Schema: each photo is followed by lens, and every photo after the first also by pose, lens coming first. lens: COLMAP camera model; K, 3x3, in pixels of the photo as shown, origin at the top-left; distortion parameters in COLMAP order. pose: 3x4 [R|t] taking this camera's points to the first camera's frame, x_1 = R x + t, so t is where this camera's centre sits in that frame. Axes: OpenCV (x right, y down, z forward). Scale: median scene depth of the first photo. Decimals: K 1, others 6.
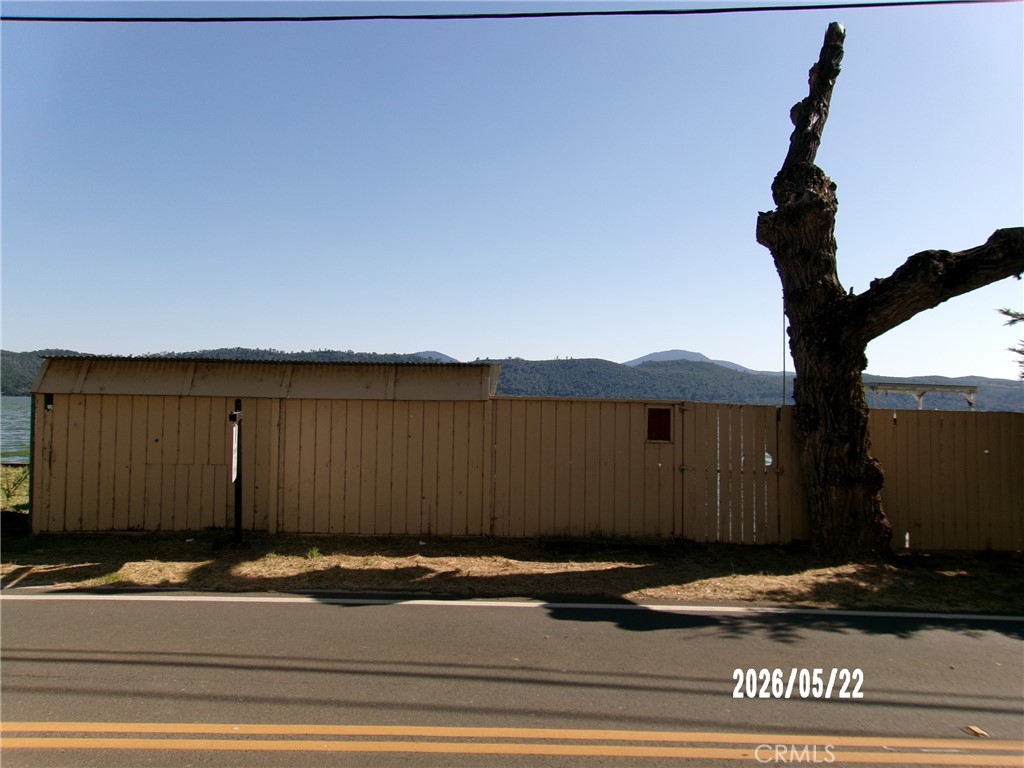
lens RADIAL K [[803.9, 0, 516.5], [0, 803.9, 385.5], [0, 0, 1]] dist [-0.015678, 0.029060]
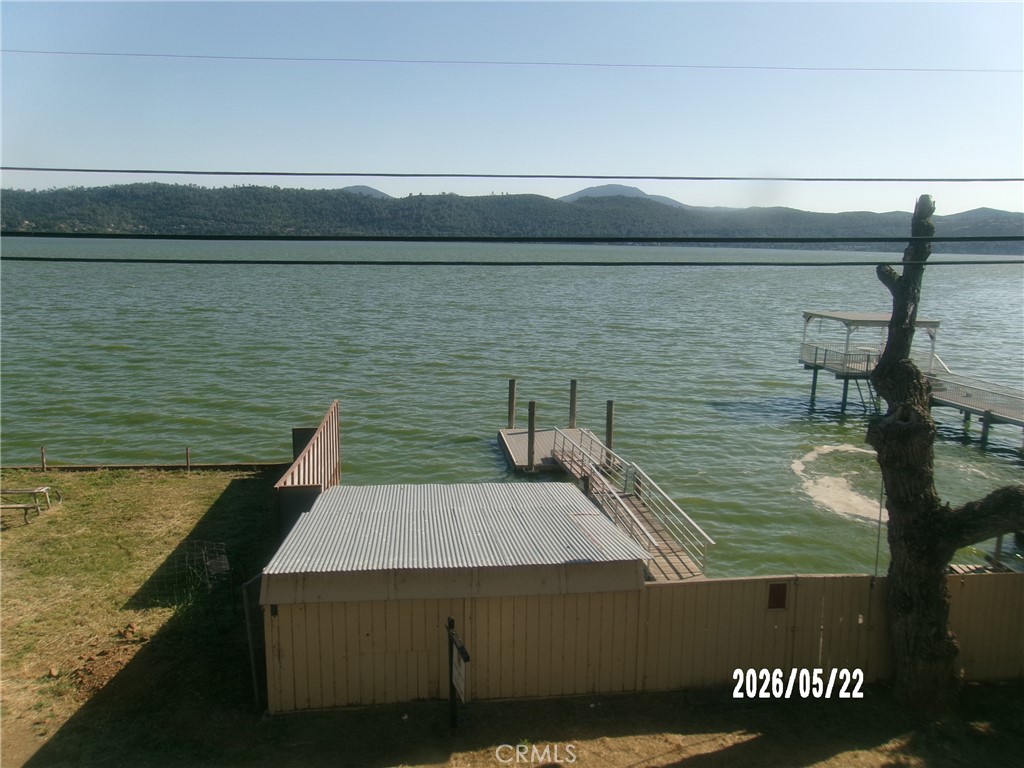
lens RADIAL K [[803.9, 0, 512.2], [0, 803.9, 382.8], [0, 0, 1]] dist [-0.015678, 0.029060]
pose [[0.996906, -0.018438, 0.076406, -0.322375], [0.002596, 0.979289, 0.202453, -0.535444], [-0.078557, -0.201628, 0.976307, -0.094594]]
